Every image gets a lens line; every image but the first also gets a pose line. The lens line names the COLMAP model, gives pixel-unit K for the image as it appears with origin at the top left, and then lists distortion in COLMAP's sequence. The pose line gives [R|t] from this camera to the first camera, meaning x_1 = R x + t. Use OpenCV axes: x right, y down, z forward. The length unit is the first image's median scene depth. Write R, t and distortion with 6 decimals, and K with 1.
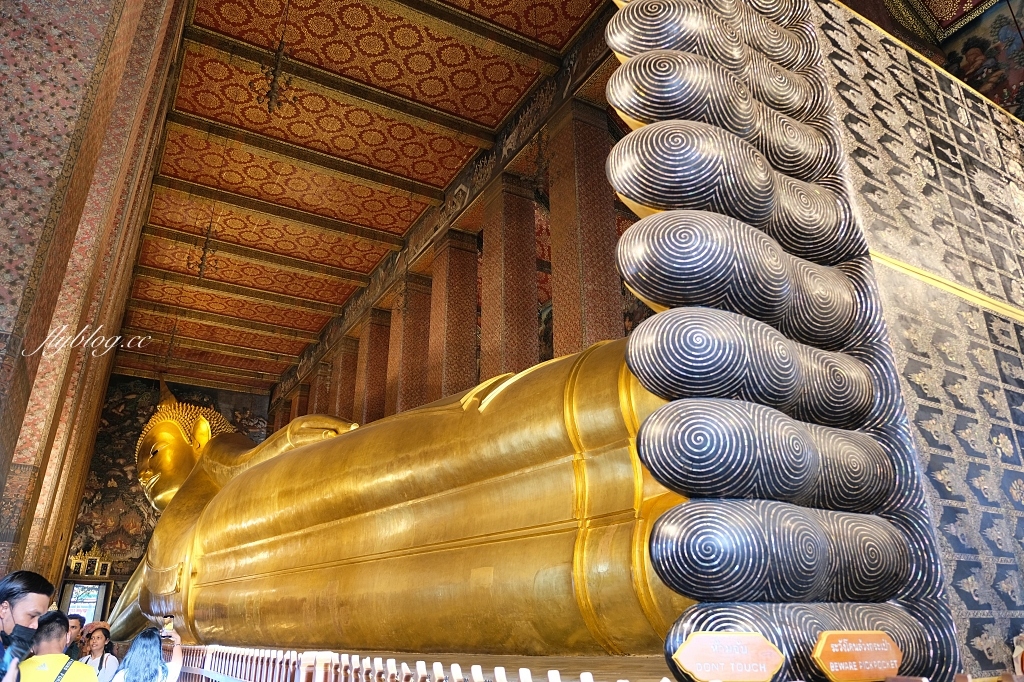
lens RADIAL K [[702.1, 0, 496.1], [0, 702.1, 337.7], [0, 0, 1]] dist [-0.001960, 0.001358]
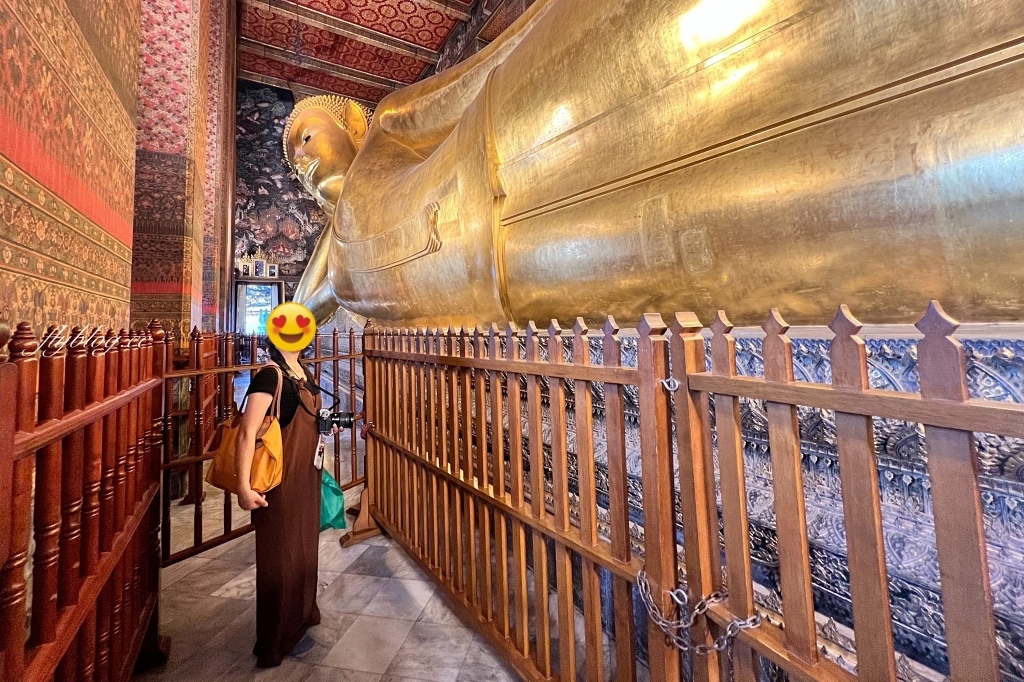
lens RADIAL K [[415.4, 0, 510.6], [0, 415.4, 295.7], [0, 0, 1]] dist [0.000139, 0.000082]
pose [[0.998018, -0.030583, 0.055005, -0.342590], [0.010821, 0.944361, 0.328734, 0.237242], [-0.061998, -0.327487, 0.942820, 0.545229]]
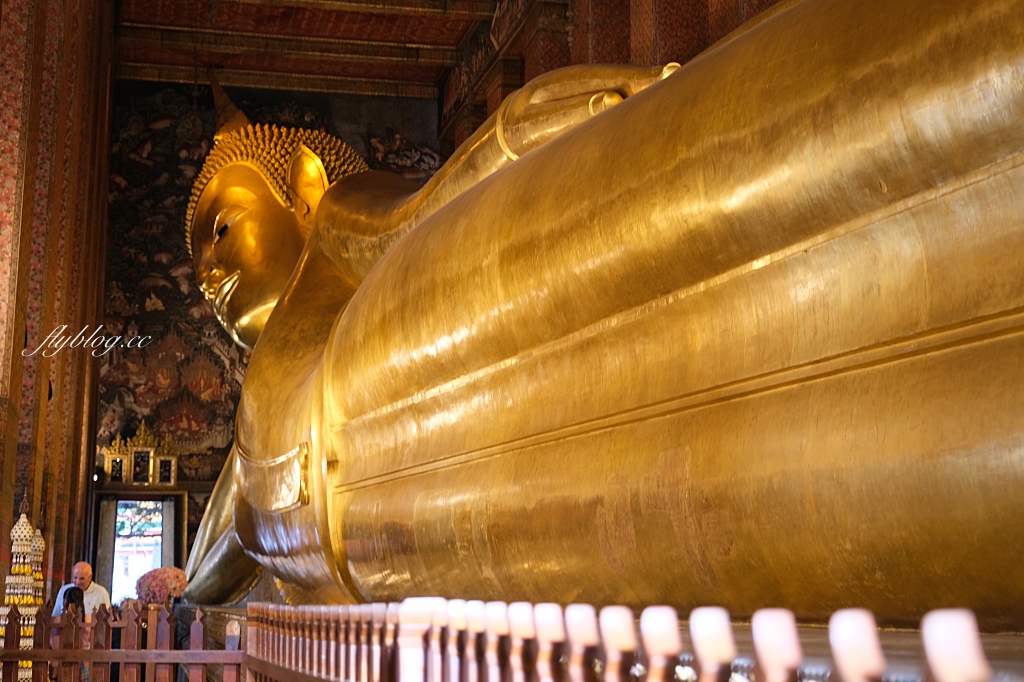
lens RADIAL K [[1505.5, 0, 511.1], [0, 1505.5, 307.0], [0, 0, 1]] dist [0.038815, 0.050725]
pose [[0.962555, -0.056804, -0.265068, -0.044410], [0.111756, 0.973993, 0.197098, 0.046754], [0.246979, -0.219340, 0.943870, 0.105224]]
